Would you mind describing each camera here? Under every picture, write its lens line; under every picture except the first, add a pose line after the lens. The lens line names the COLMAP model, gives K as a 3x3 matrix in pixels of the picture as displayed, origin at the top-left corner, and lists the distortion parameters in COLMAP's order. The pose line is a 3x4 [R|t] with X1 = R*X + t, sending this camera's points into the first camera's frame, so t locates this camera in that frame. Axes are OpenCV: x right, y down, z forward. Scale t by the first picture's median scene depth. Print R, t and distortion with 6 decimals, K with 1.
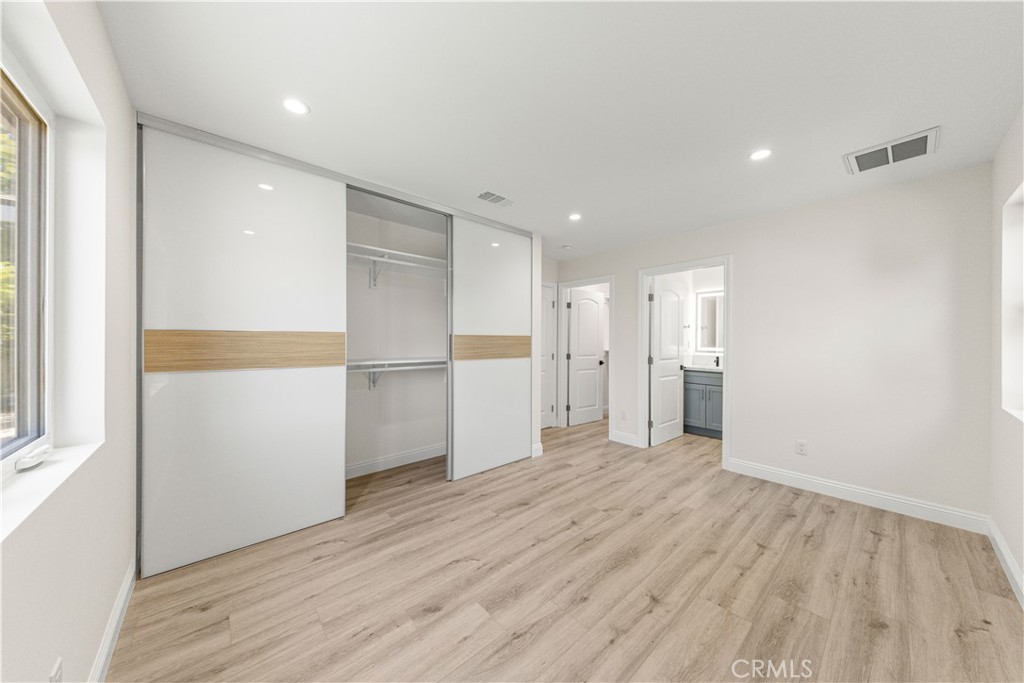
lens RADIAL K [[343.8, 0, 507.8], [0, 343.8, 338.1], [0, 0, 1]] dist [-0.001171, -0.000433]
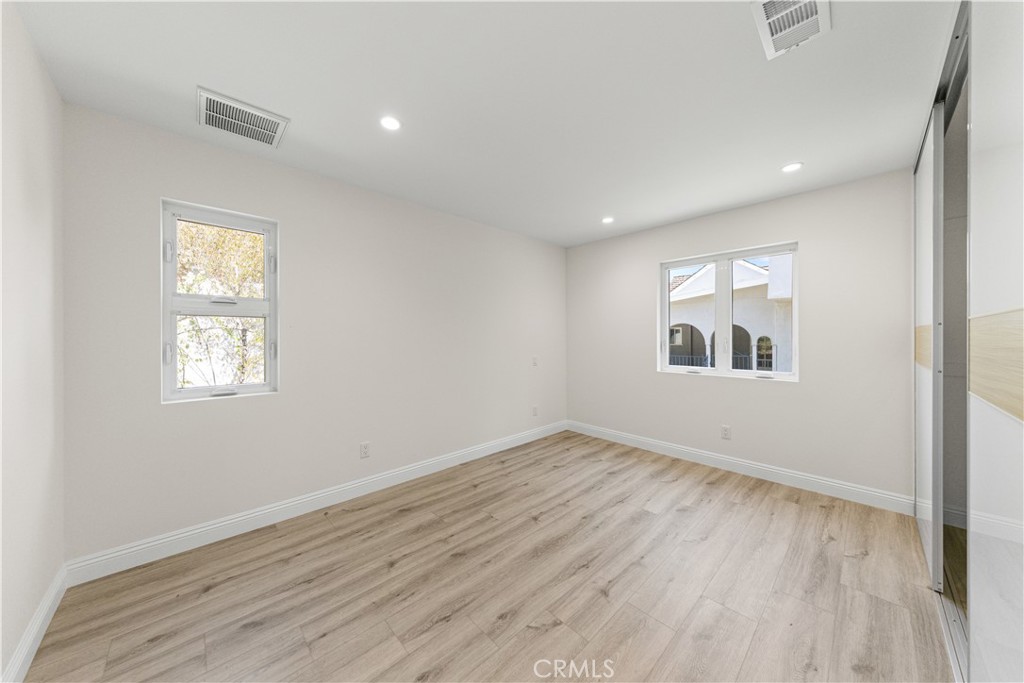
lens RADIAL K [[343.8, 0, 507.8], [0, 343.8, 338.1], [0, 0, 1]] dist [-0.001171, -0.000433]
pose [[-0.999374, -0.002031, -0.035331, 0.495417], [-0.002019, 0.999998, -0.000382, 0.015812], [0.035332, -0.000310, -0.999376, 2.017060]]
